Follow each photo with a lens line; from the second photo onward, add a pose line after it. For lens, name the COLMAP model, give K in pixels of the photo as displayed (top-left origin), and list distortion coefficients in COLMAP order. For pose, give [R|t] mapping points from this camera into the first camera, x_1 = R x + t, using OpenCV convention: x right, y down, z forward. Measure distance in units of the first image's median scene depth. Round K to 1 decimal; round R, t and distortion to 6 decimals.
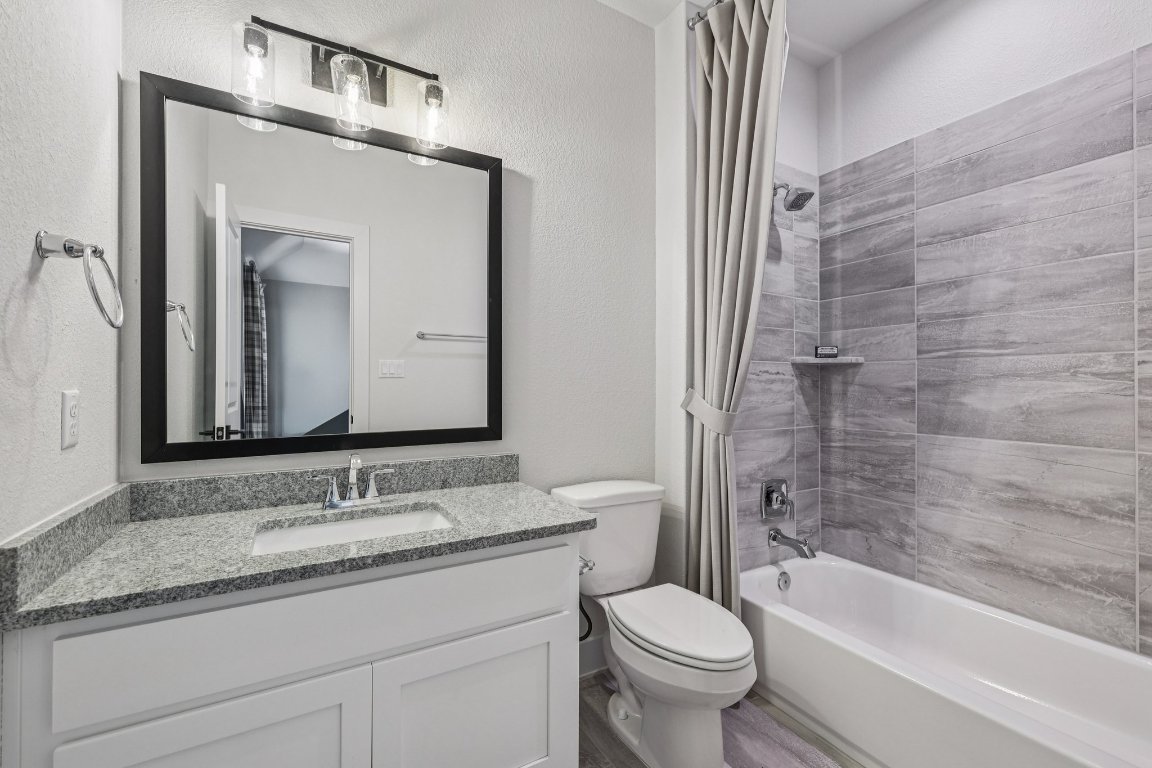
lens RADIAL K [[400.3, 0, 572.6], [0, 400.3, 377.8], [0, 0, 1]] dist [-0.002450, -0.000223]
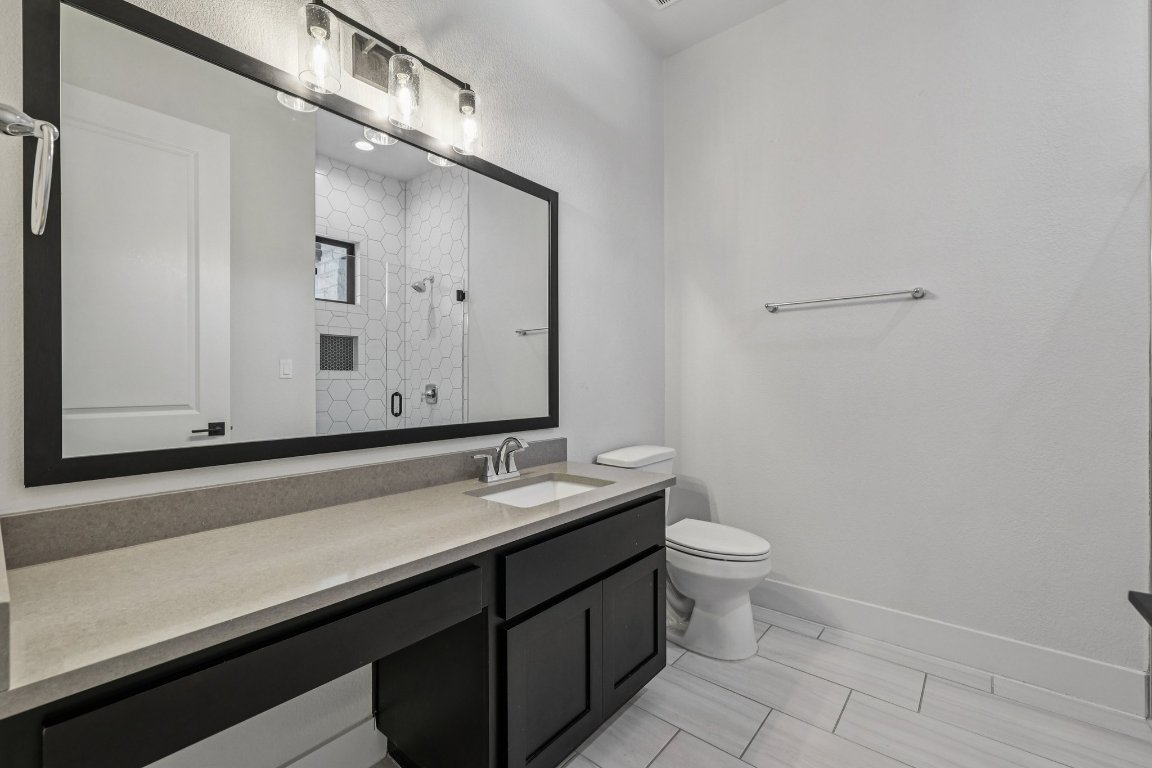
lens RADIAL K [[486.6, 0, 572.1], [0, 486.6, 386.3], [0, 0, 1]] dist [0.000795, -0.001330]
pose [[0.909512, -0.002927, 0.415668, -0.726028], [-0.007444, 0.999700, 0.023330, -0.003742], [-0.415612, -0.024313, 0.909217, -0.344474]]
